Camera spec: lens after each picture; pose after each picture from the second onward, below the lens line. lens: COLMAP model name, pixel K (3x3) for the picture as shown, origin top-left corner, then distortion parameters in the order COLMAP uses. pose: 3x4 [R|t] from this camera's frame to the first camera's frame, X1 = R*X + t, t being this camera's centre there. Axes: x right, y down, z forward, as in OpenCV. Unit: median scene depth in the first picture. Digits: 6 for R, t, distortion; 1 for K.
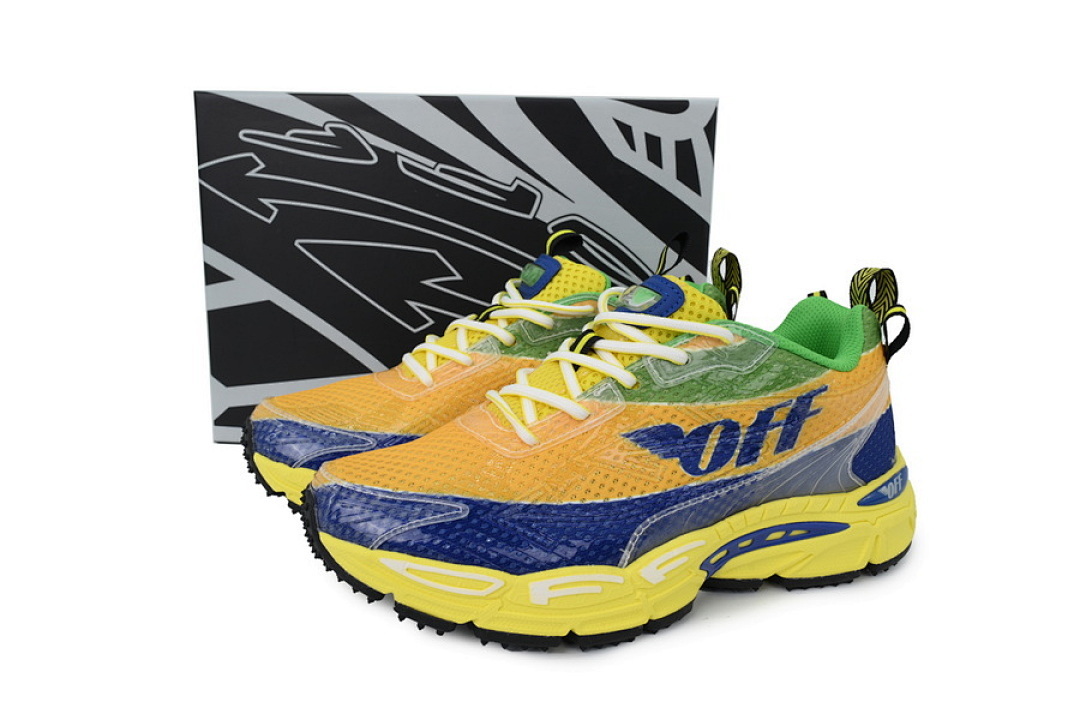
lens RADIAL K [[790.4, 0, 541.1], [0, 790.4, 359.6], [0, 0, 1]] dist [0.000539, 0.000331]
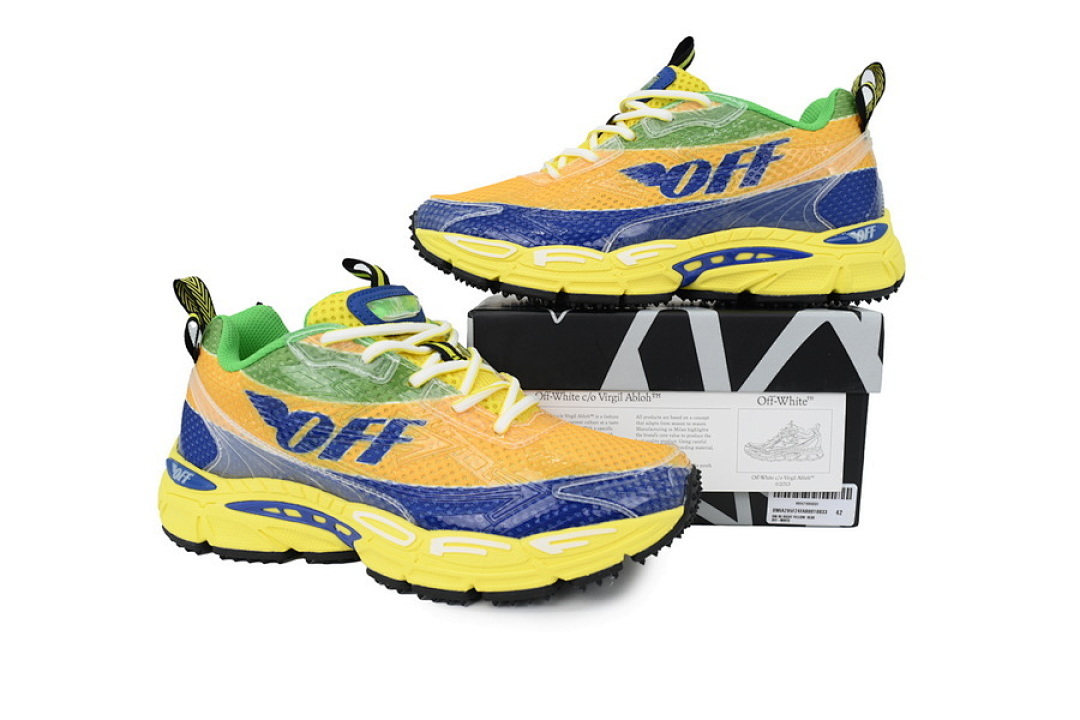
lens RADIAL K [[790.4, 0, 541.1], [0, 790.4, 359.6], [0, 0, 1]] dist [0.000539, 0.000331]
pose [[0.935634, 0.034714, -0.351260, 0.466146], [-0.059437, 0.996436, -0.059846, 0.510009], [0.347931, 0.076872, 0.934363, -0.318647]]
